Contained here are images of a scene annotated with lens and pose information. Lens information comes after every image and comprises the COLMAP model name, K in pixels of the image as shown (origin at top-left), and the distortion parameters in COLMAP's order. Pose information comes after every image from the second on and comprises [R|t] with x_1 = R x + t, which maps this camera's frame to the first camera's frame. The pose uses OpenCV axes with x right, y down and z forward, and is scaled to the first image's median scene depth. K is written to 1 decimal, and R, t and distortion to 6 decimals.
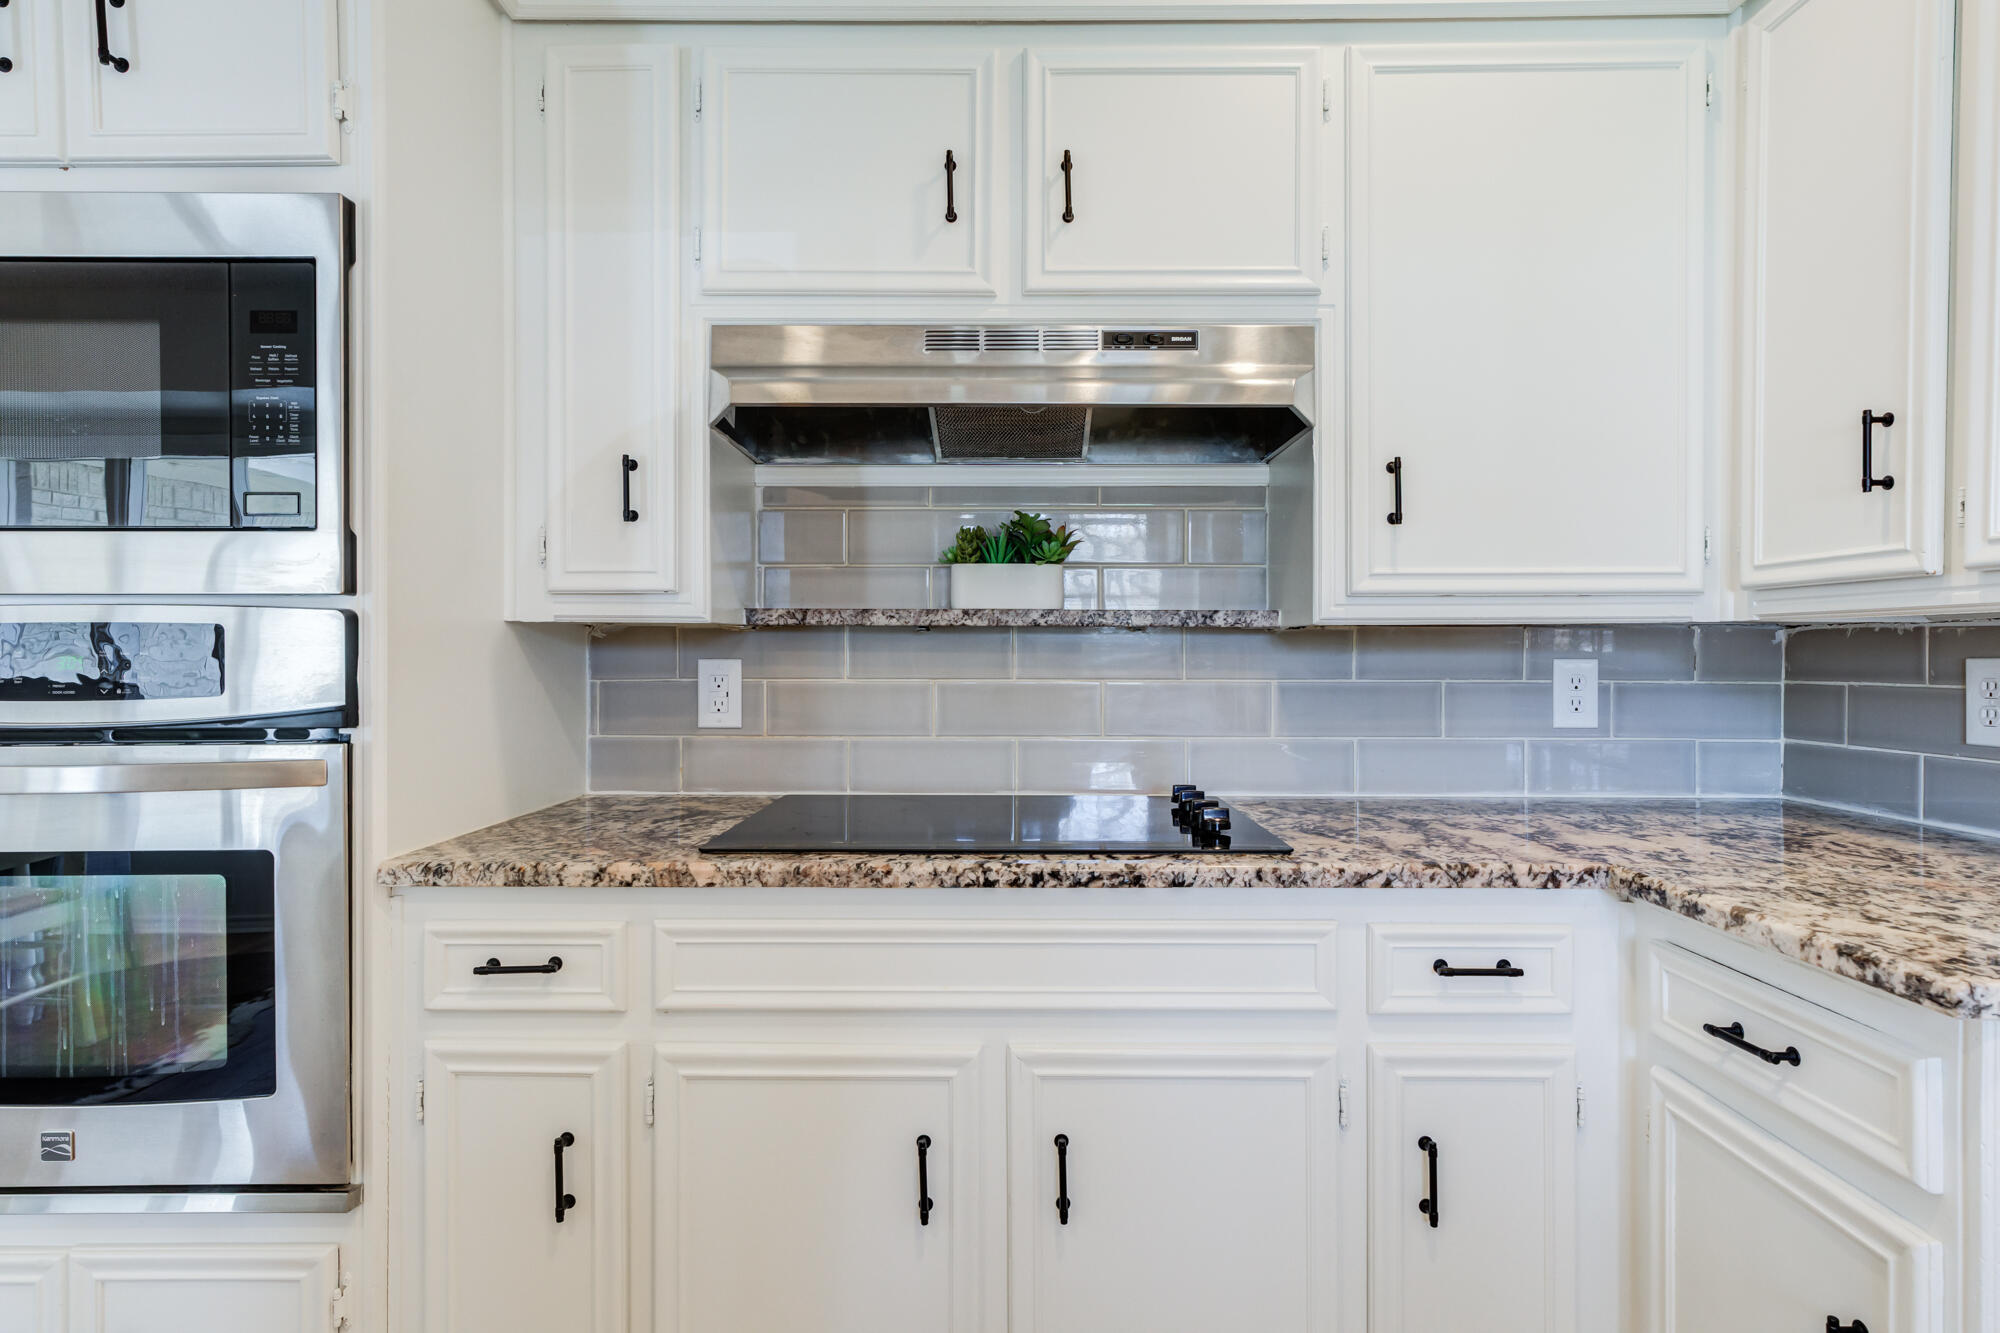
lens RADIAL K [[1071.8, 0, 983.0], [0, 1071.8, 654.7], [0, 0, 1]] dist [0.002877, 0.003291]
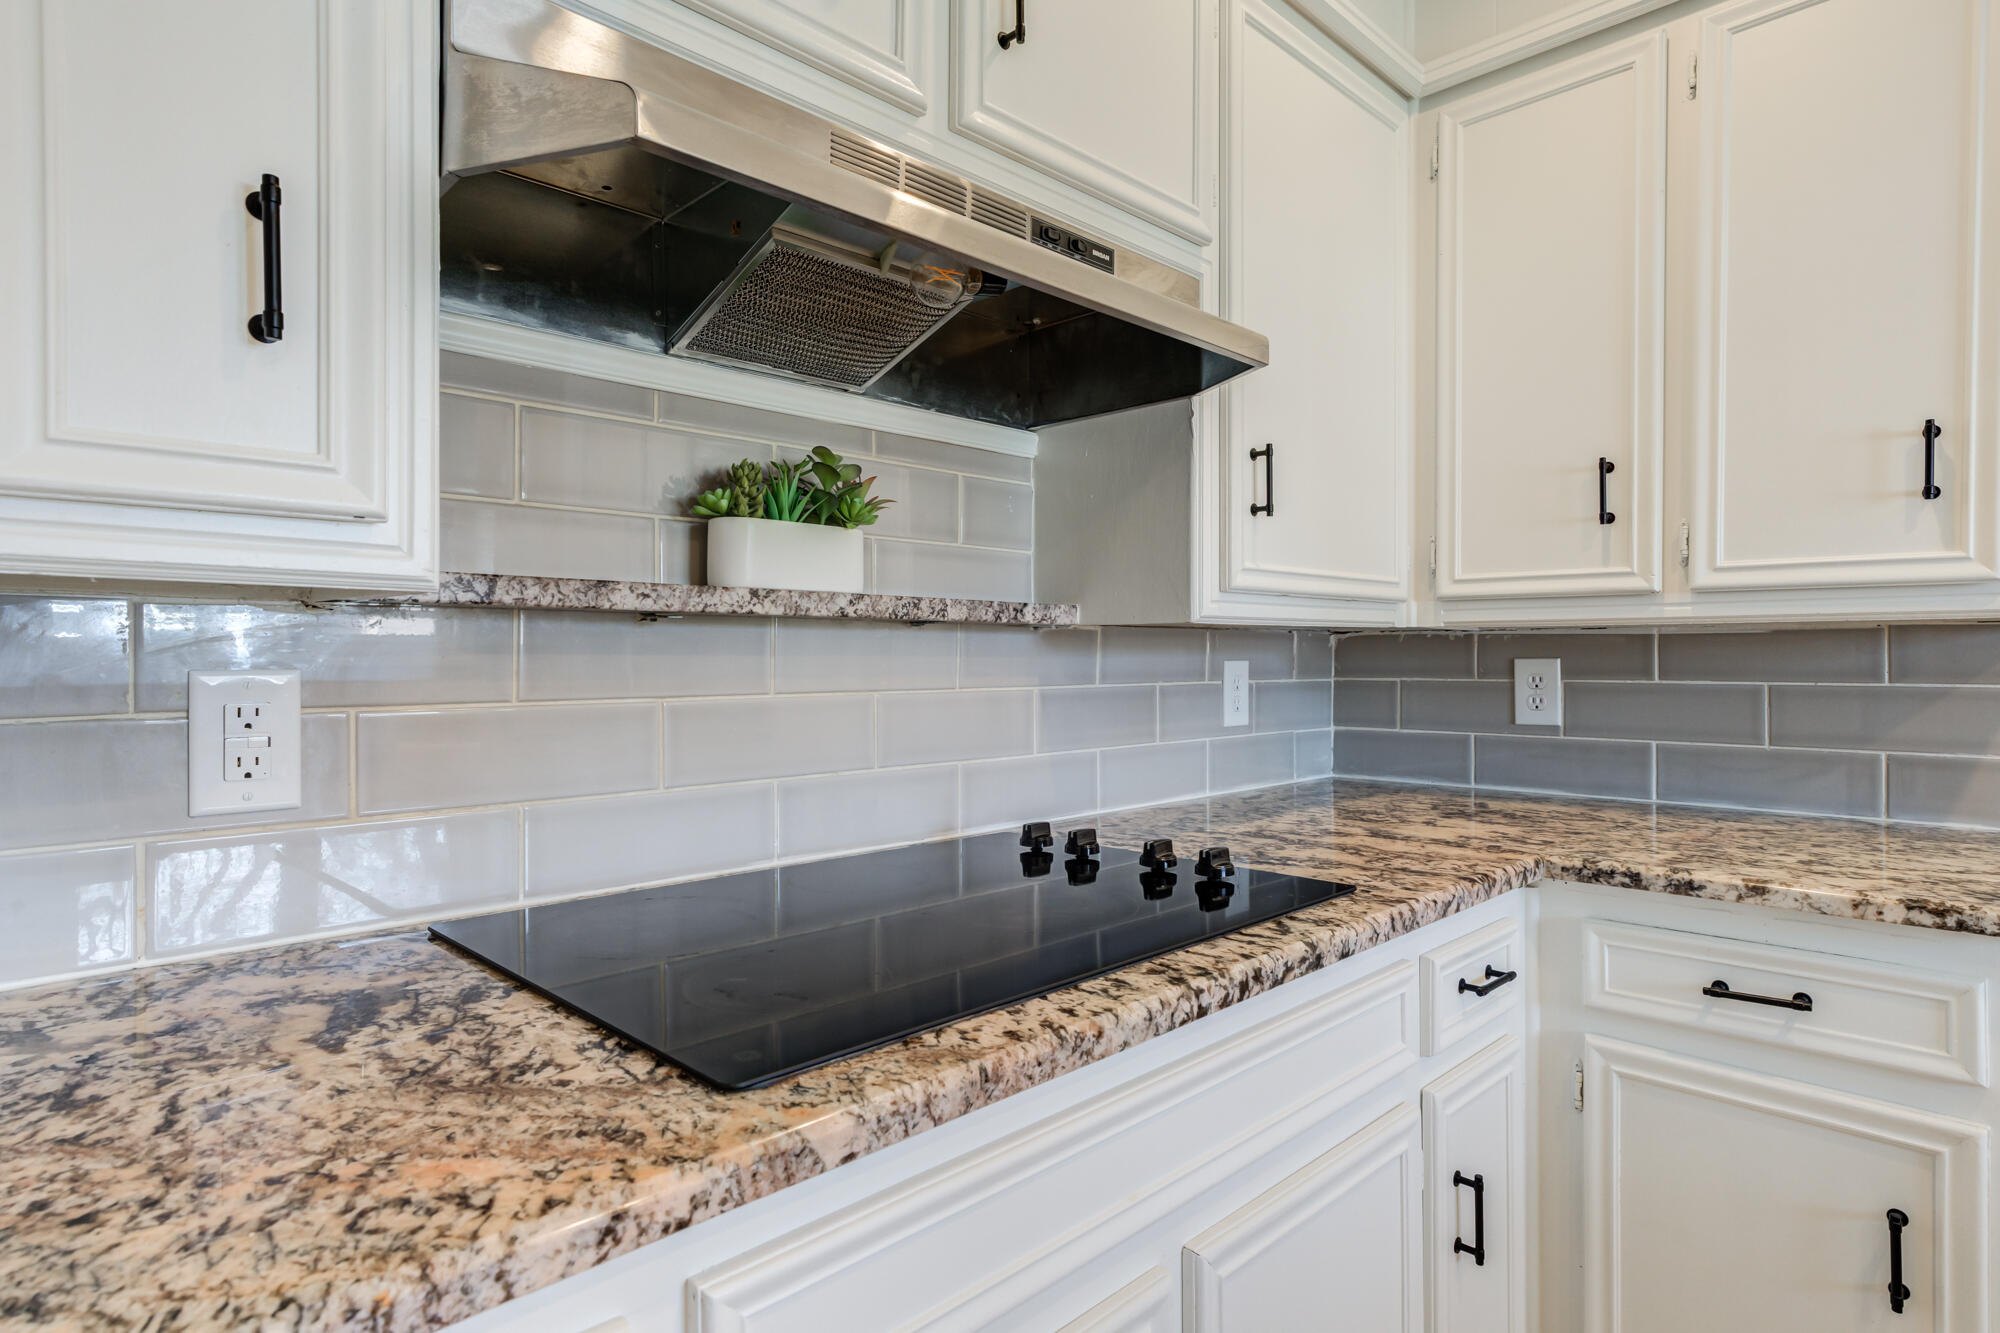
lens RADIAL K [[1071.8, 0, 987.0], [0, 1071.8, 660.5], [0, 0, 1]] dist [0.002877, 0.003291]
pose [[0.700223, -0.004338, 0.713911, -0.466802], [0.002206, 0.999990, 0.003913, -0.001103], [-0.713921, -0.001165, 0.700225, 0.547244]]
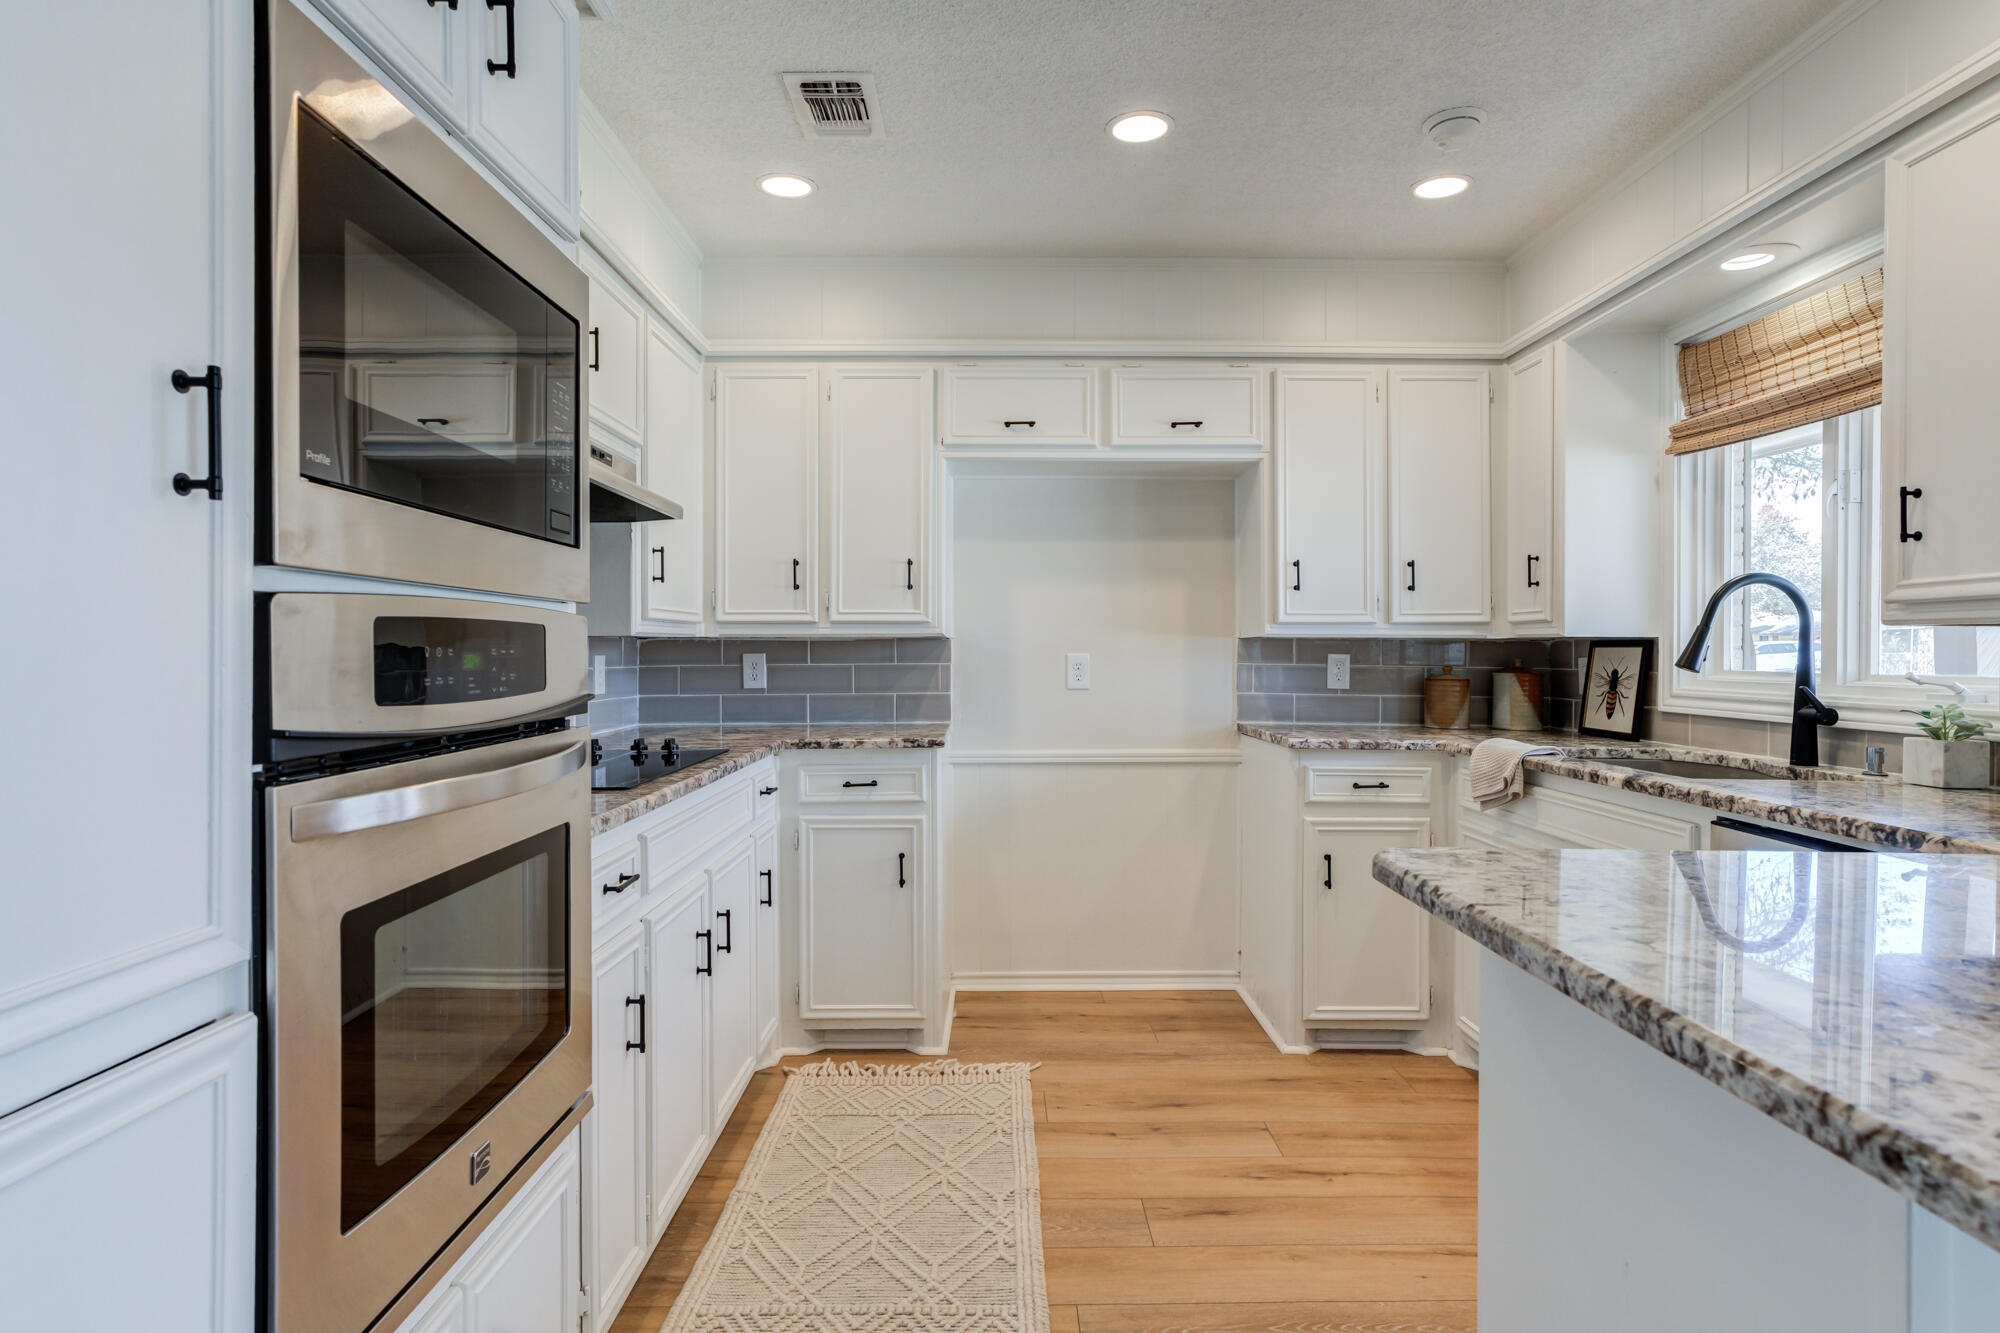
lens RADIAL K [[1071.8, 0, 987.9], [0, 1071.8, 658.7], [0, 0, 1]] dist [0.002877, 0.003291]
pose [[-0.016002, -0.009451, 0.999827, -1.536150], [0.002724, 0.999951, 0.009496, -0.006102], [-0.999868, 0.002876, -0.015975, 0.486369]]
